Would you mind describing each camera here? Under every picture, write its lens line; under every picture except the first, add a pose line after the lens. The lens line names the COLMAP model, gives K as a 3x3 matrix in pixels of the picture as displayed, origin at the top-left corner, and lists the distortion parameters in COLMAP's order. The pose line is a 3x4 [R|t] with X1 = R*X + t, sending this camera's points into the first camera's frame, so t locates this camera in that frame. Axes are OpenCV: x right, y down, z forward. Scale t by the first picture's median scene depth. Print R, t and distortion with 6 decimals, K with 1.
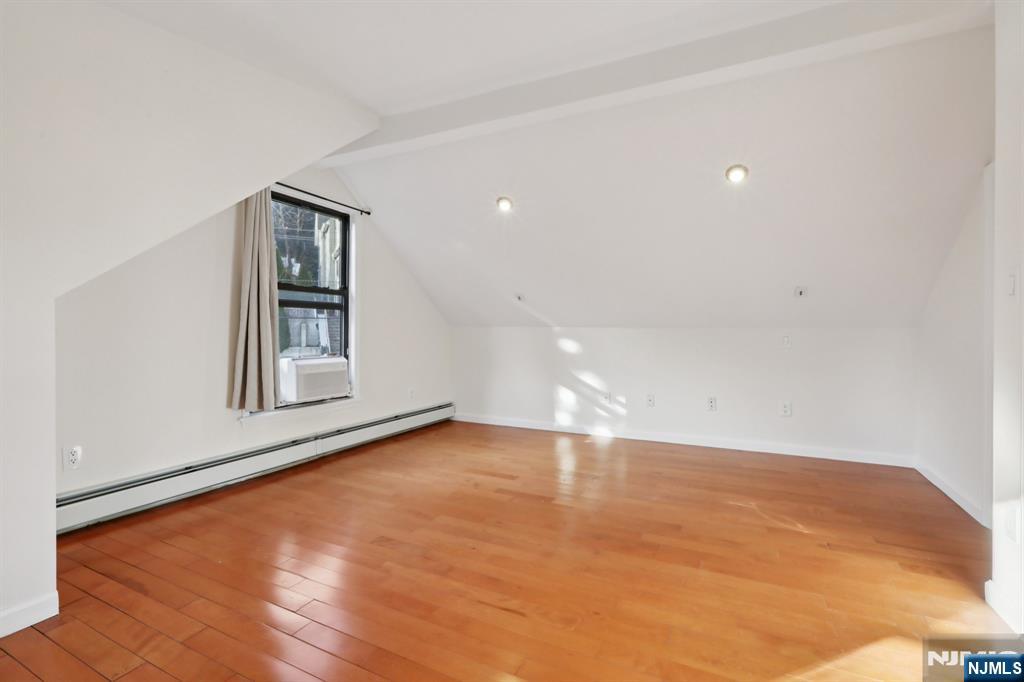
lens RADIAL K [[458.7, 0, 512.0], [0, 458.7, 341.0], [0, 0, 1]] dist [0.003014, 0.000236]
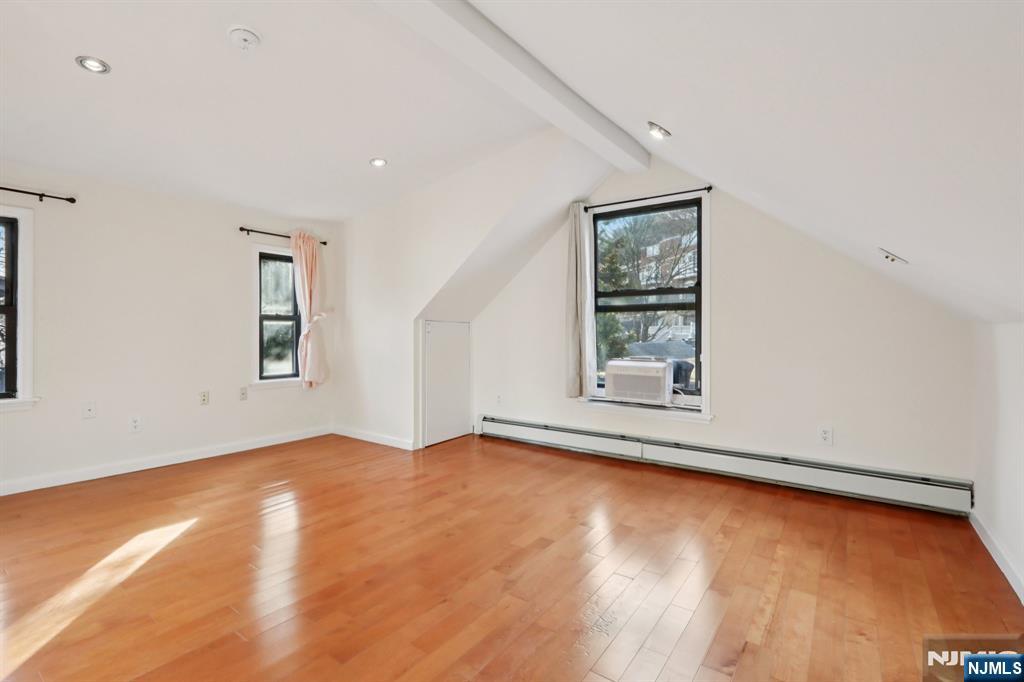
lens RADIAL K [[471.1, 0, 508.8], [0, 471.1, 338.7], [0, 0, 1]] dist [0.002680, 0.000469]
pose [[-0.155148, 0.012586, -0.987811, 0.578239], [-0.024882, 0.999552, 0.016643, -0.018734], [0.987578, 0.027161, -0.154765, 0.801062]]
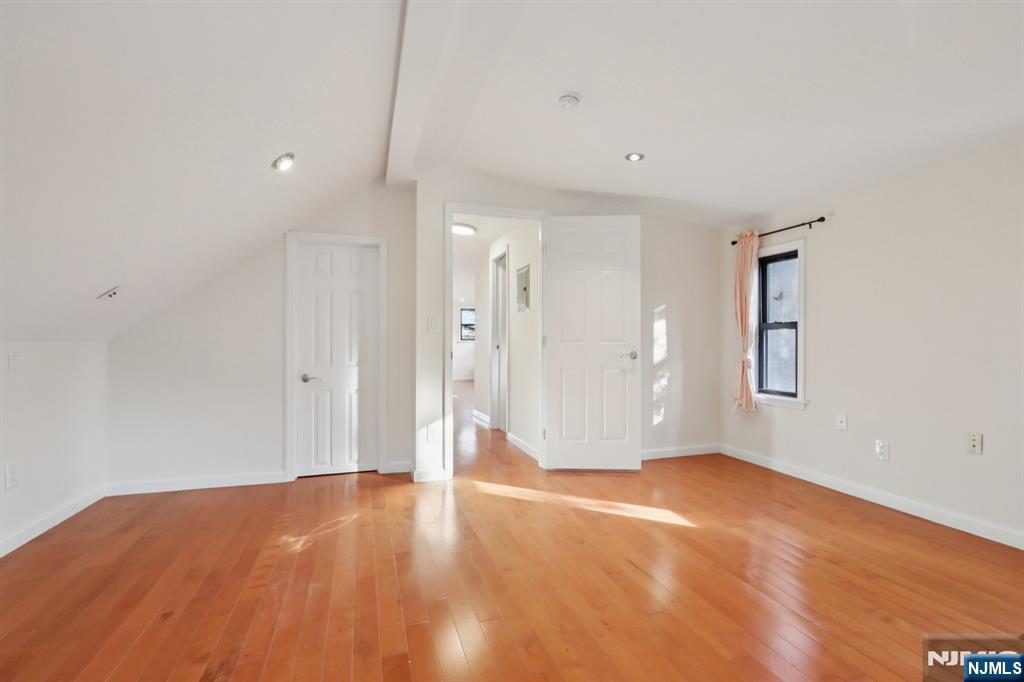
lens RADIAL K [[464.5, 0, 512.0], [0, 464.5, 318.1], [0, 0, 1]] dist [0.019996, 0.000390]
pose [[-0.703620, 0.038801, 0.709516, -0.302098], [0.018436, 0.999169, -0.036358, -0.022453], [-0.710337, -0.012502, -0.703751, 0.932812]]
